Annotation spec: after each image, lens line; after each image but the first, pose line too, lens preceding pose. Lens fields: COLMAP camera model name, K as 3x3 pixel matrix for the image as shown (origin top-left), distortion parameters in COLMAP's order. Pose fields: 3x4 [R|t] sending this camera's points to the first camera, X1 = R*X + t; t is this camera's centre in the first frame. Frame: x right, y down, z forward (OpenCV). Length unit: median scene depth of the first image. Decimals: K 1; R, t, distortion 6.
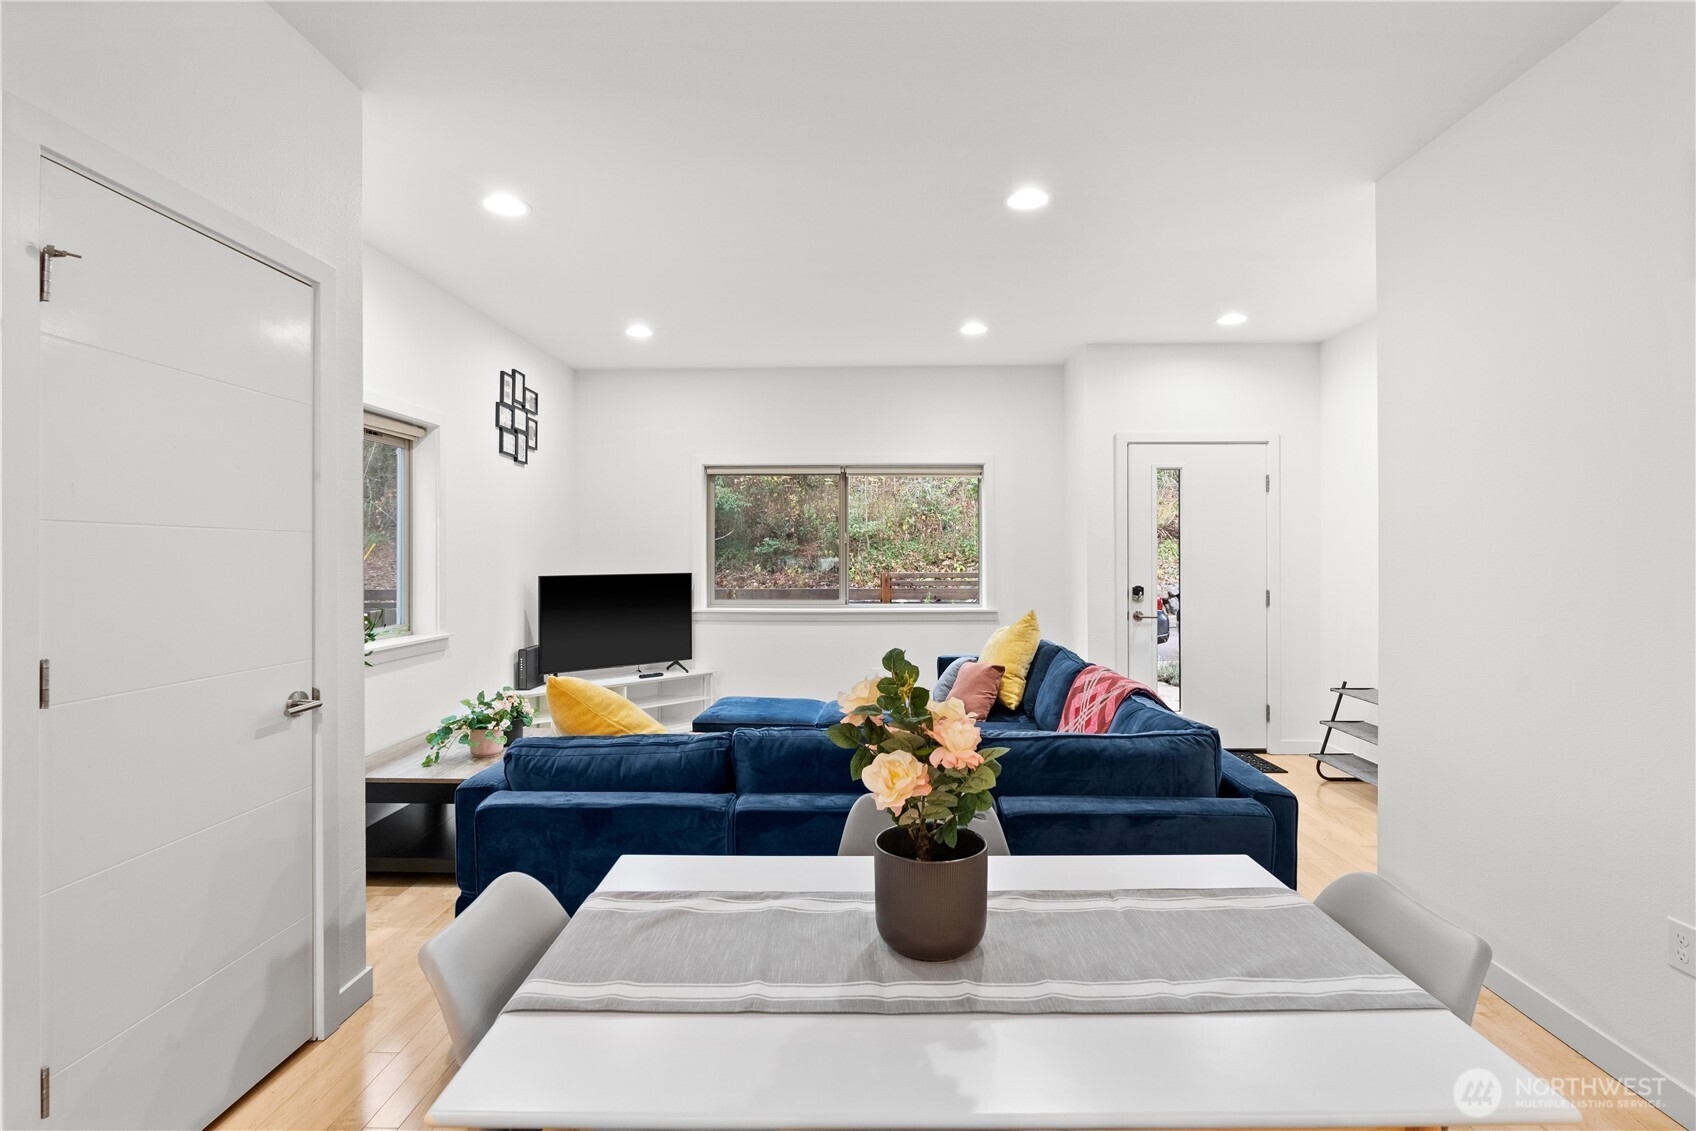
lens RADIAL K [[795.0, 0, 854.2], [0, 795.0, 555.8], [0, 0, 1]] dist [-0.003963, -0.000204]
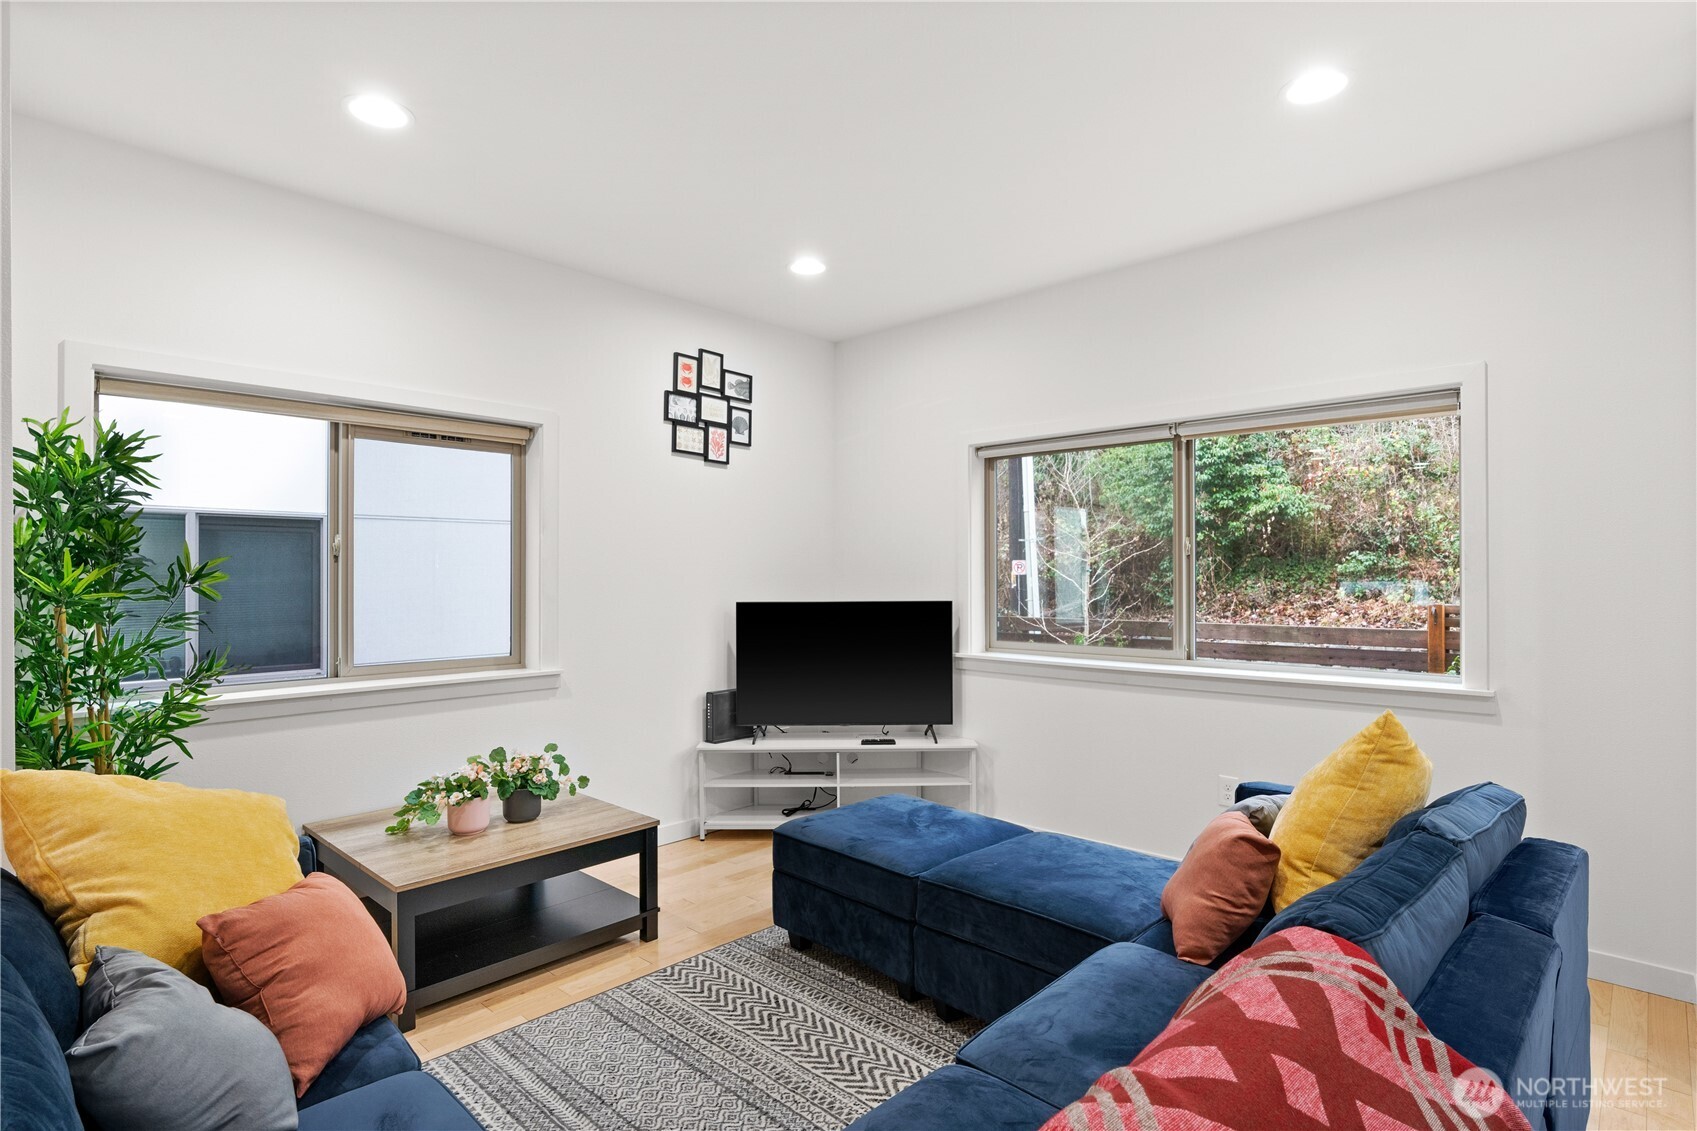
lens RADIAL K [[861.5, 0, 843.8], [0, 861.5, 571.2], [0, 0, 1]] dist [-0.017077, 0.000076]
pose [[0.744928, -0.004019, -0.667133, 0.262478], [0.000538, 0.999985, -0.005423, -0.000928], [0.667145, 0.003681, 0.744919, 0.423096]]
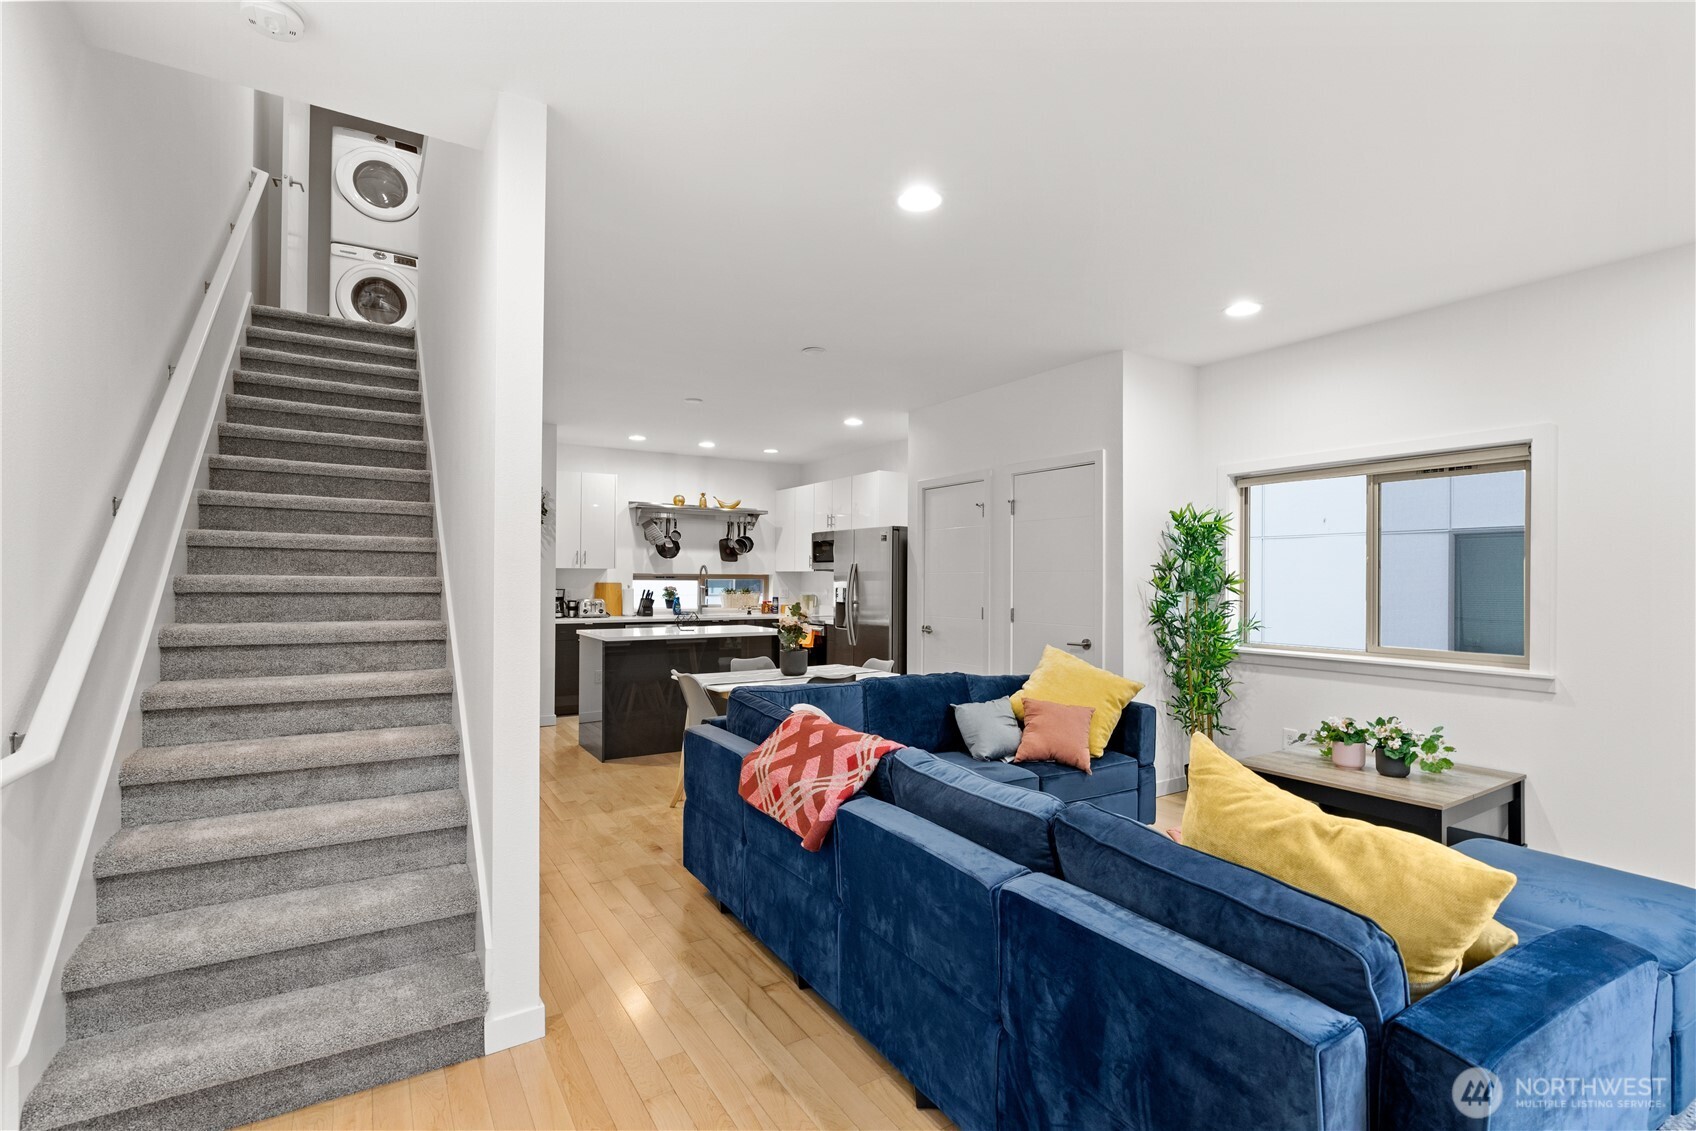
lens RADIAL K [[788.8, 0, 848.0], [0, 788.8, 565.5], [0, 0, 1]] dist [0.001467, 0.000320]
pose [[-0.829565, -0.011204, -0.558298, 0.492287], [-0.004050, 0.999893, -0.014048, -0.004519], [0.558395, -0.009392, -0.829522, 1.042894]]
